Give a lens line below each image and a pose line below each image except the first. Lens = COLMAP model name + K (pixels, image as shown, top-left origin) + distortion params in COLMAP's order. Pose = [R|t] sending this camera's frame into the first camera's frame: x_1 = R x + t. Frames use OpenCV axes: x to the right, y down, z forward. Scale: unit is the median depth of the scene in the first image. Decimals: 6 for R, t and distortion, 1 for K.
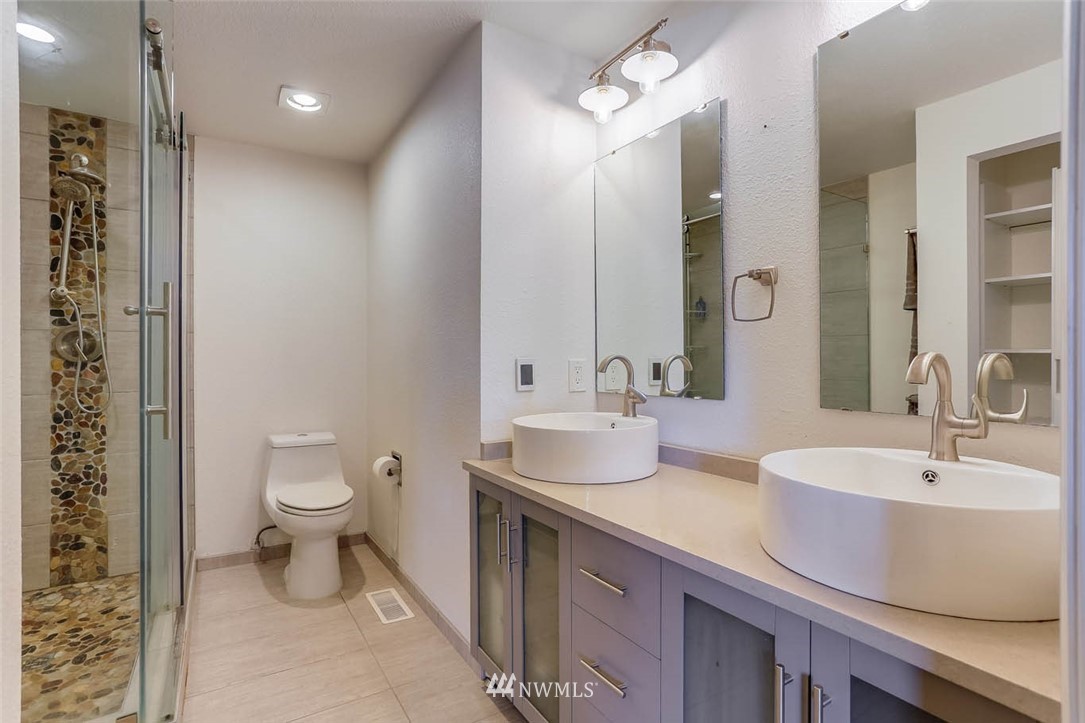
lens RADIAL K [[527.4, 0, 530.3], [0, 527.4, 353.2], [0, 0, 1]] dist [-0.050039, 0.030843]
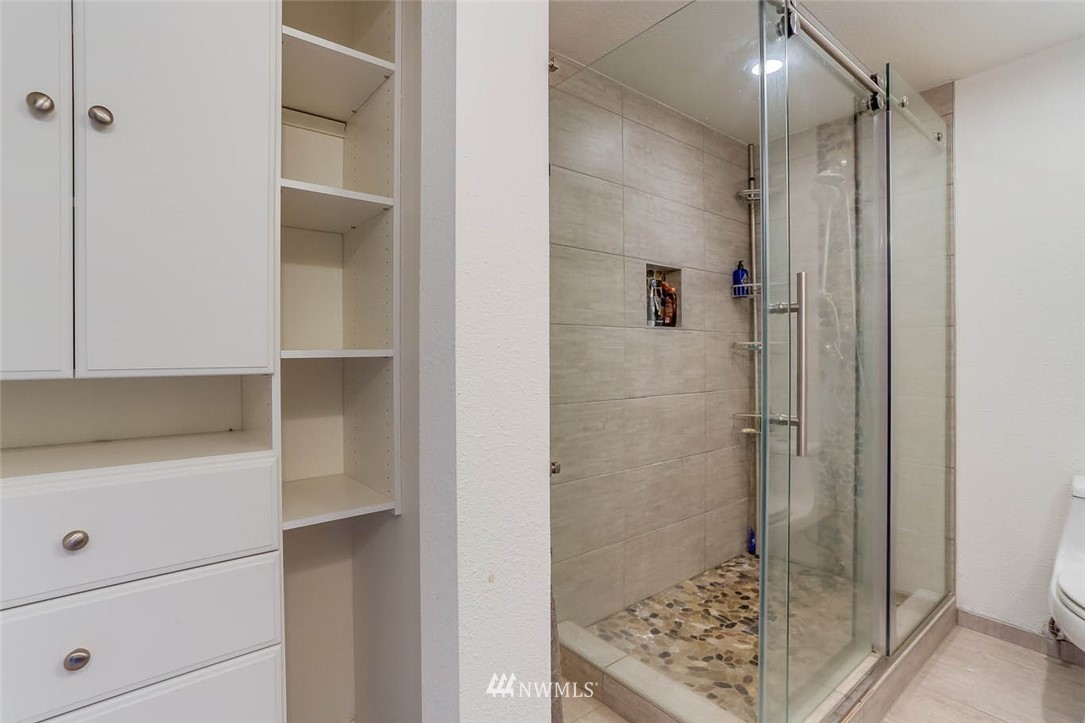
lens RADIAL K [[527.4, 0, 530.3], [0, 527.4, 353.2], [0, 0, 1]] dist [-0.050039, 0.030843]
pose [[0.158149, -0.002858, -0.987411, 0.046845], [0.008899, 0.999959, -0.001469, -0.002796], [0.987375, -0.008554, 0.158168, 0.236963]]
